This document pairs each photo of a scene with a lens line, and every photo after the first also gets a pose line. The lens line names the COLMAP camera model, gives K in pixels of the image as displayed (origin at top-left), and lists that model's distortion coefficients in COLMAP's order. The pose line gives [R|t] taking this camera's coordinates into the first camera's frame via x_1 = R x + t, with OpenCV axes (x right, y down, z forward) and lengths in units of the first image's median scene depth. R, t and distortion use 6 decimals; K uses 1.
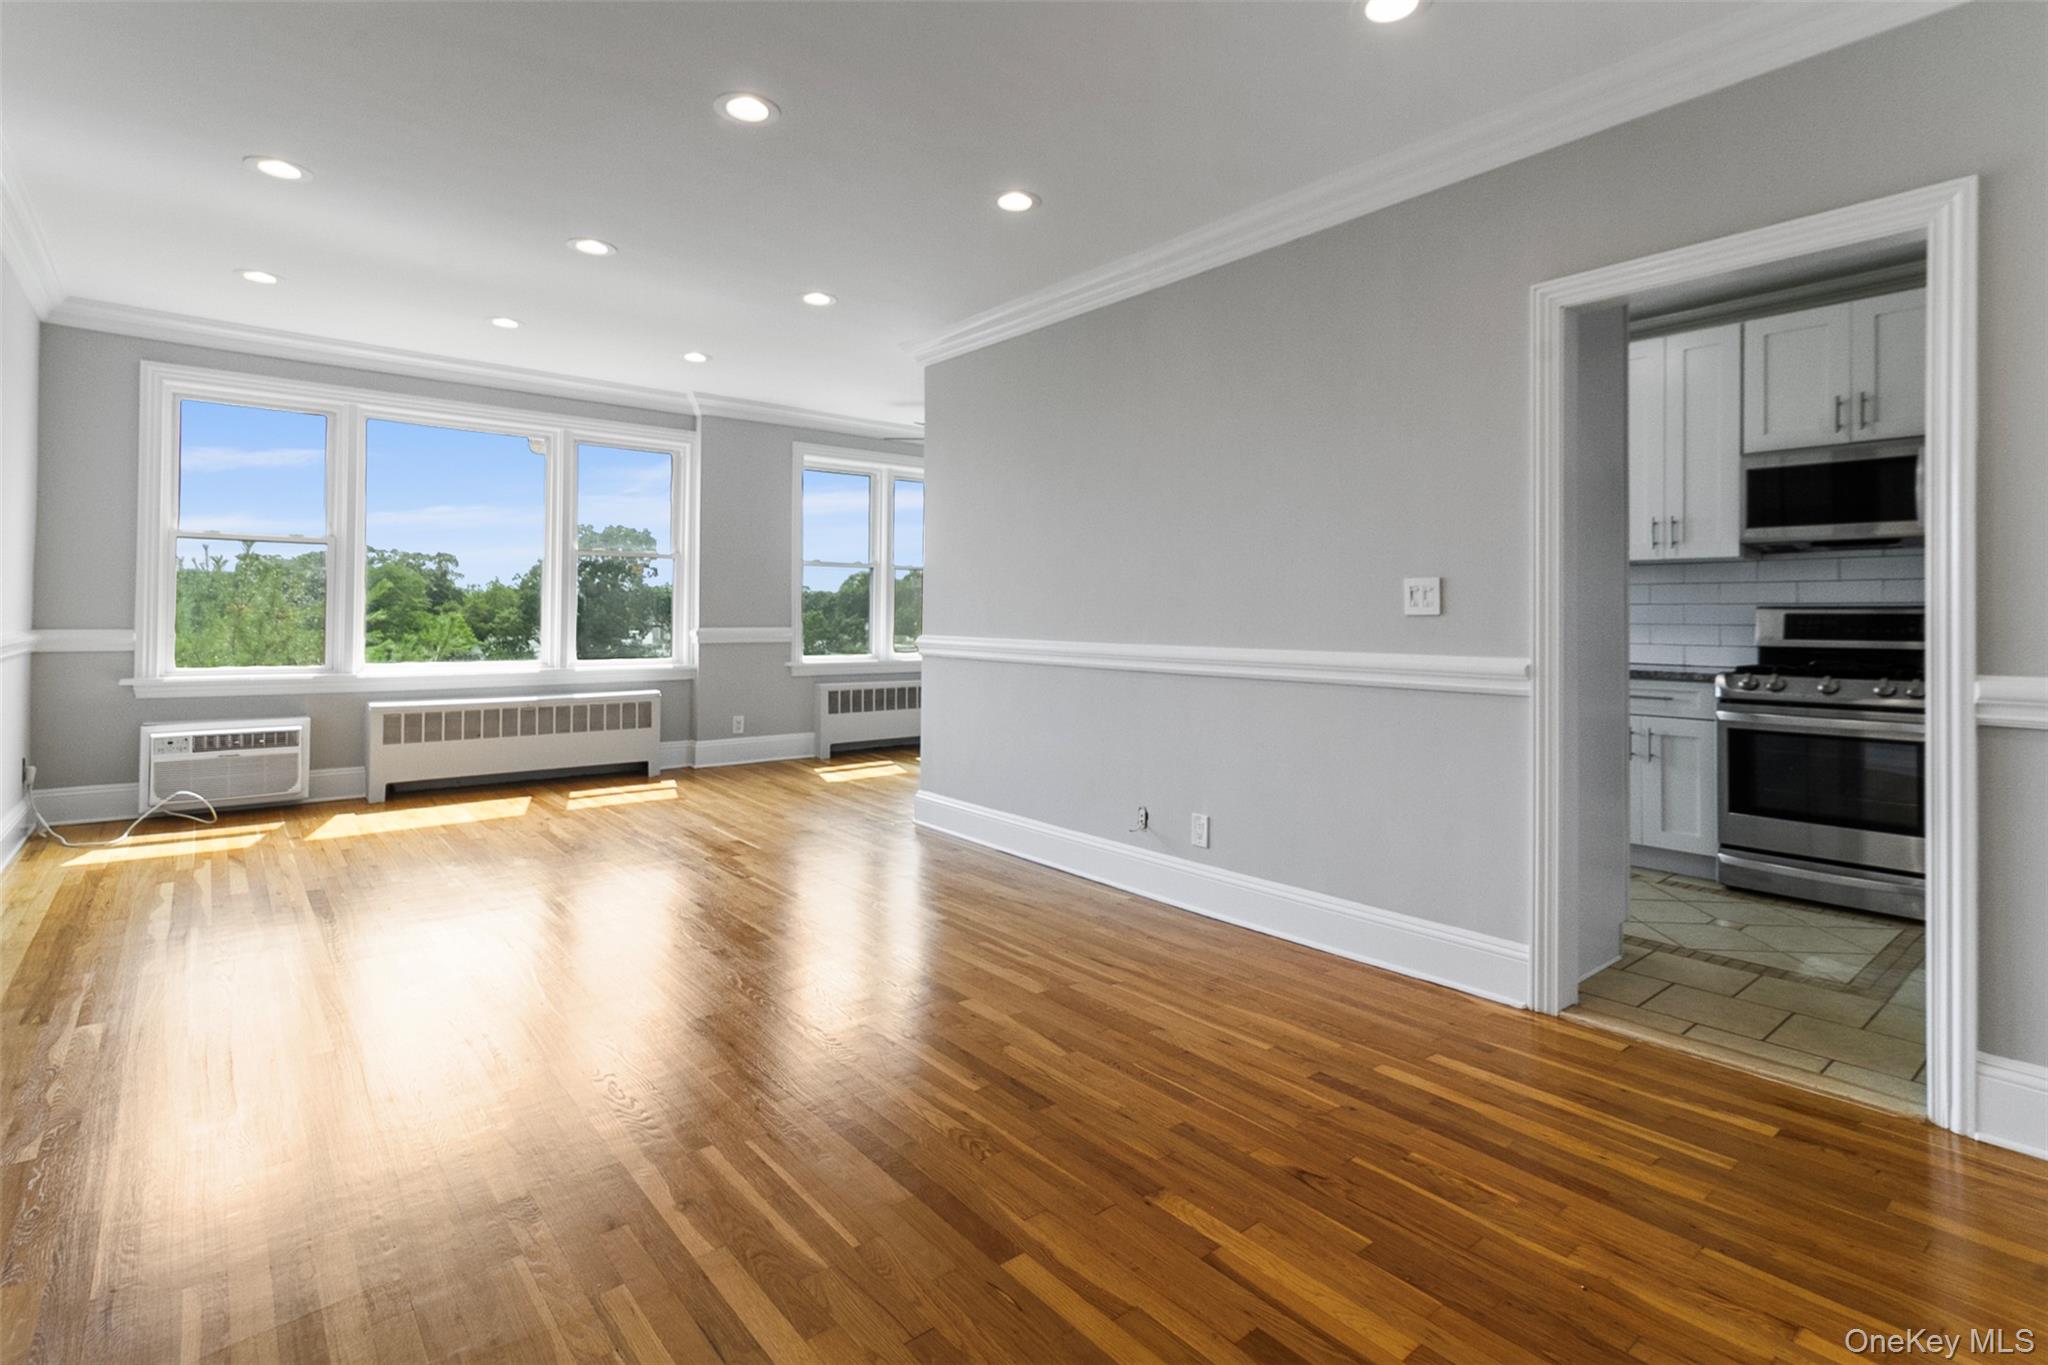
lens RADIAL K [[981.5, 0, 1024.3], [0, 981.5, 620.8], [0, 0, 1]] dist [0.004266, -0.002227]
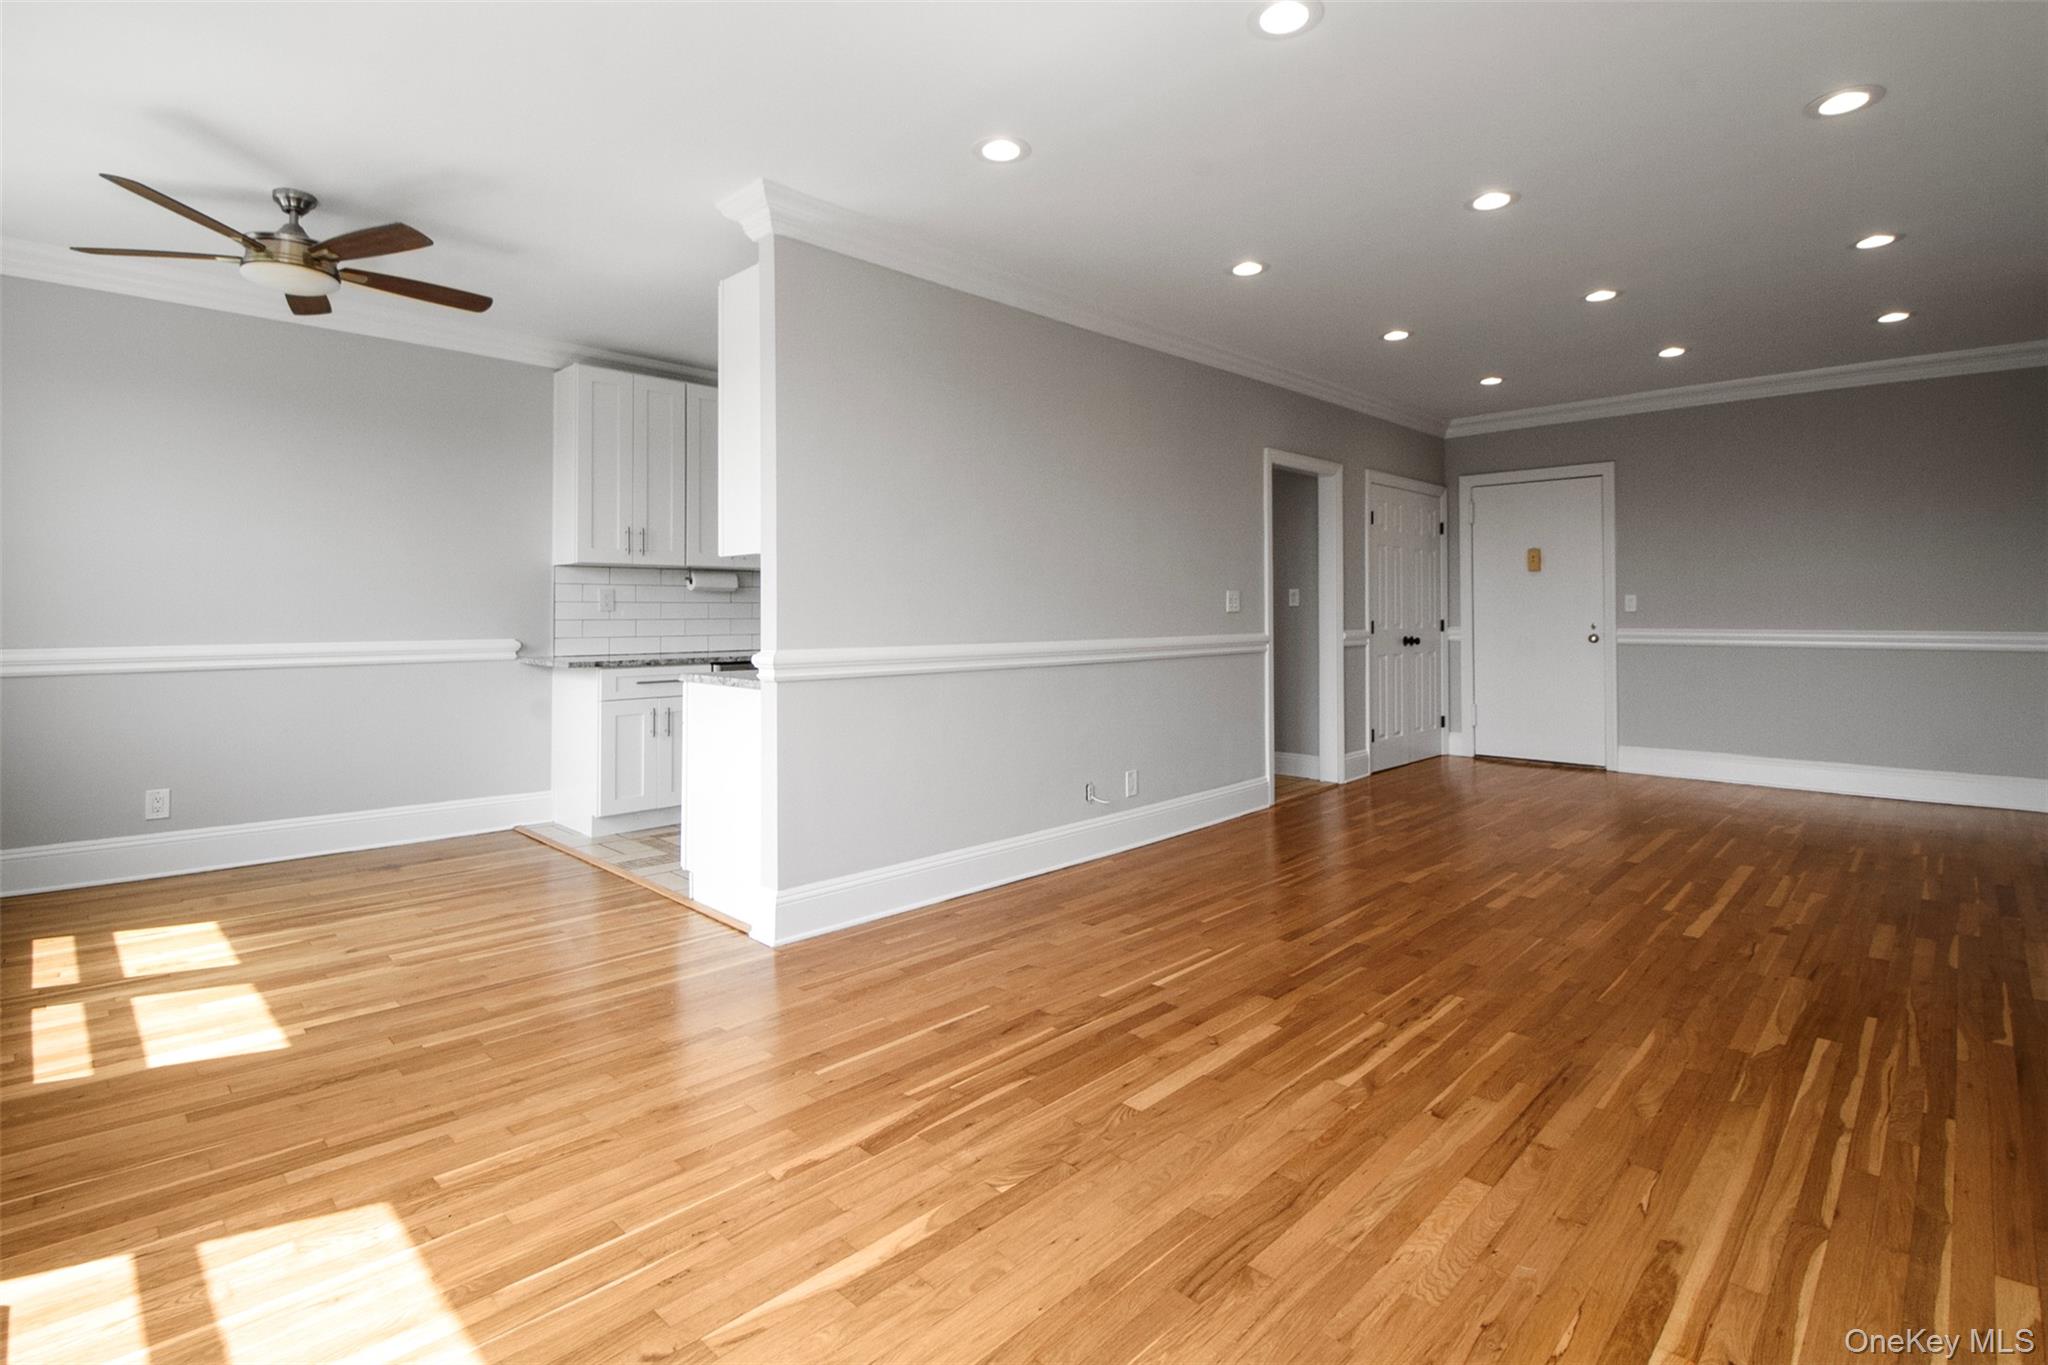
lens RADIAL K [[981.5, 0, 1032.4], [0, 981.5, 602.8], [0, 0, 1]] dist [0.004266, -0.002227]
pose [[-0.107046, -0.001089, 0.994253, -0.819306], [0.008433, 0.999962, 0.002004, -0.018231], [-0.994218, 0.008599, -0.107033, 0.964608]]
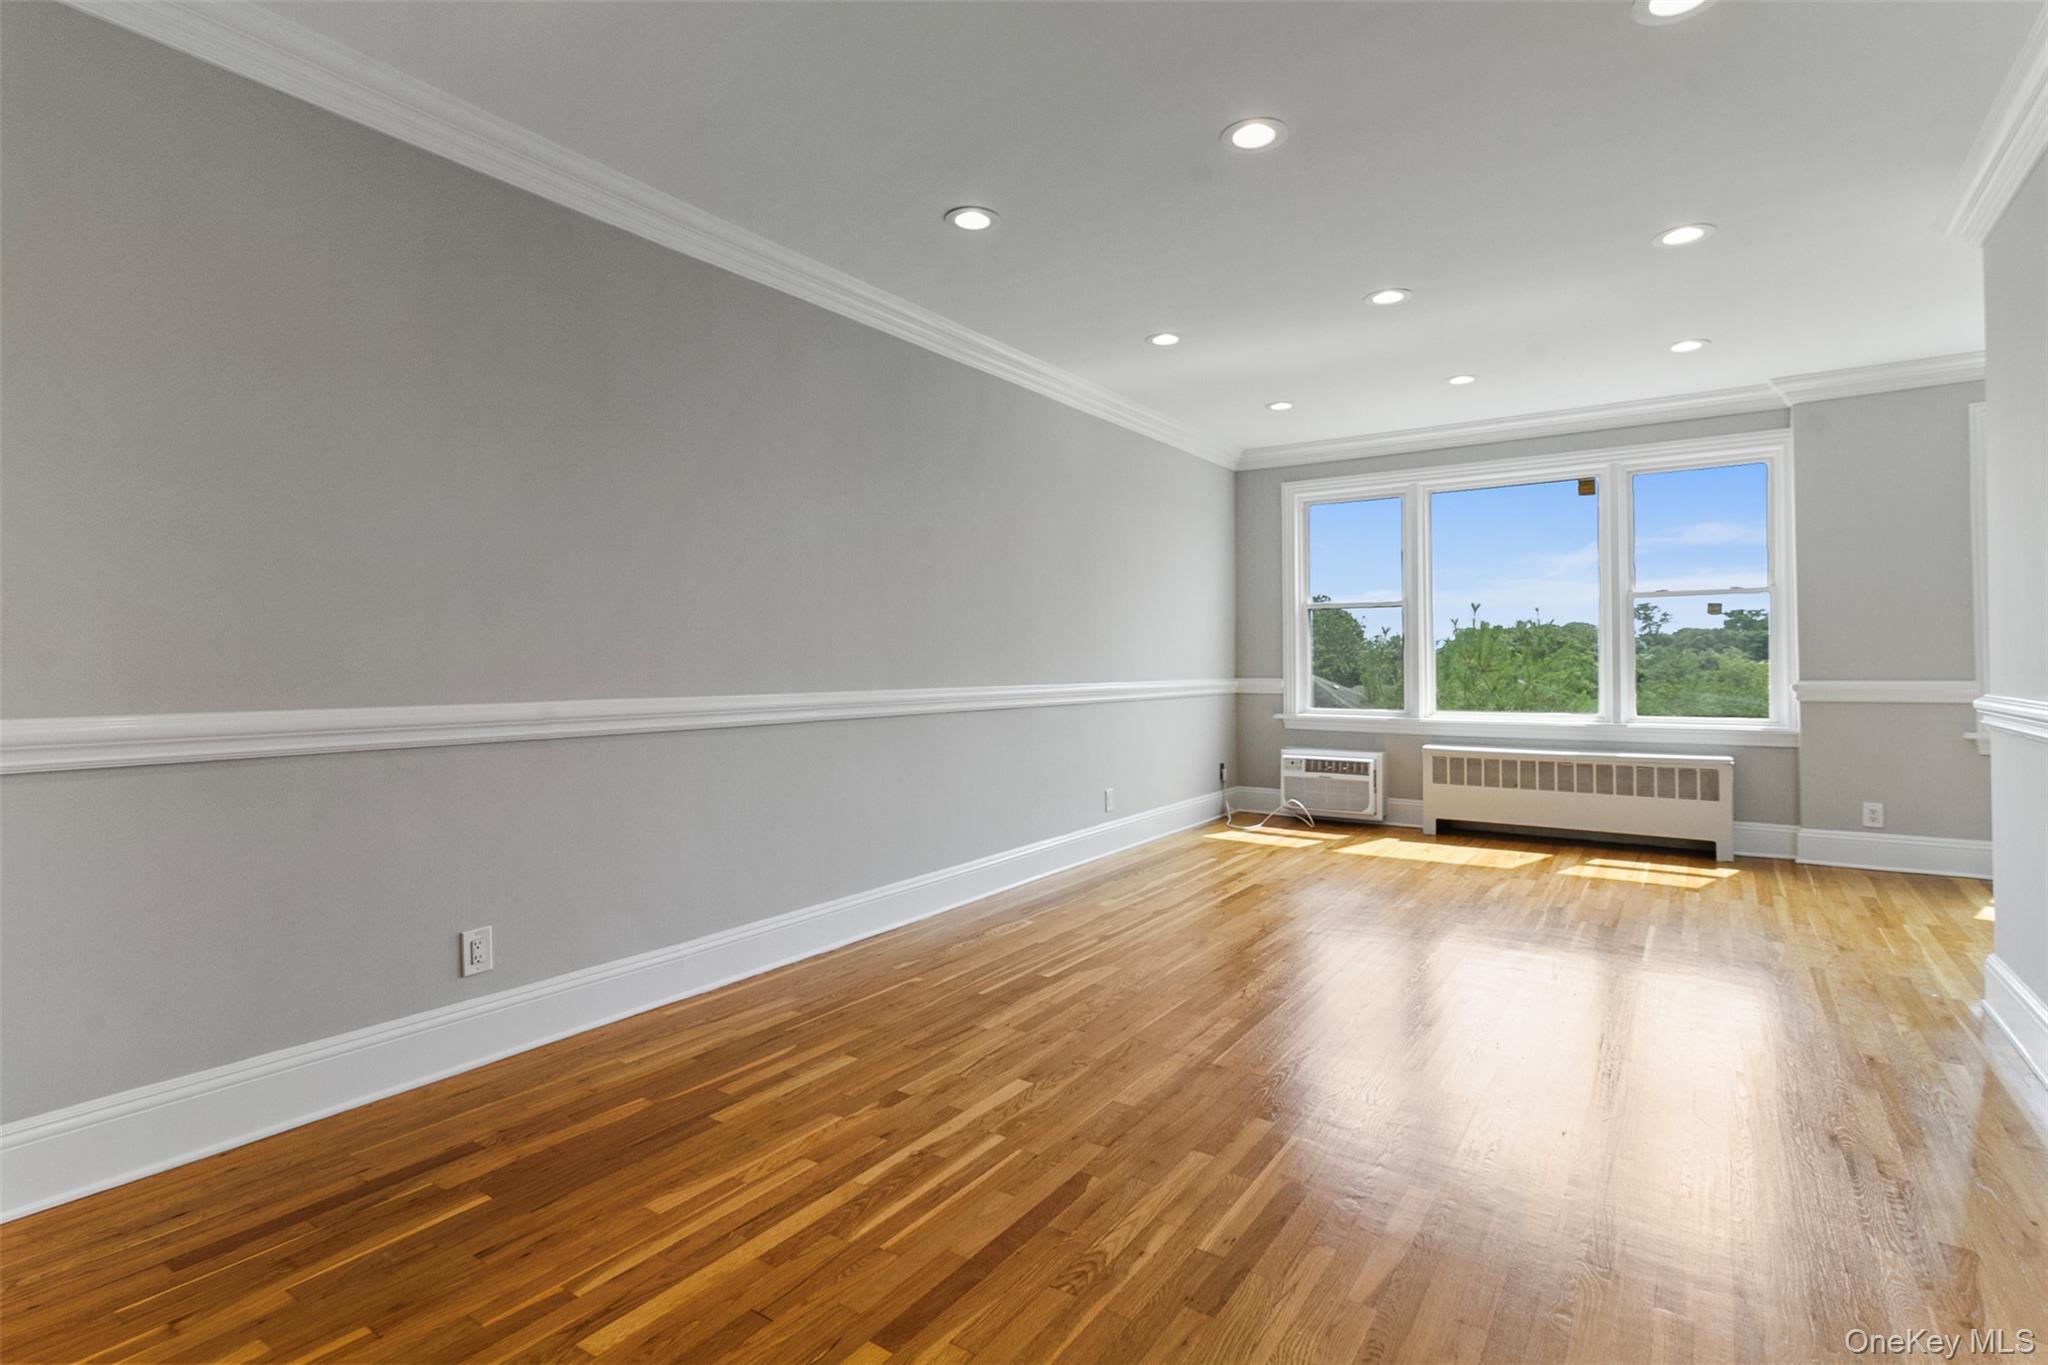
lens RADIAL K [[981.5, 0, 1068.1], [0, 981.5, 664.2], [0, 0, 1]] dist [0.004266, -0.002227]
pose [[0.296506, -0.009272, -0.954986, 0.323782], [-0.000457, 0.999951, -0.009851, 0.002888], [0.955031, 0.003358, 0.296487, 0.306786]]
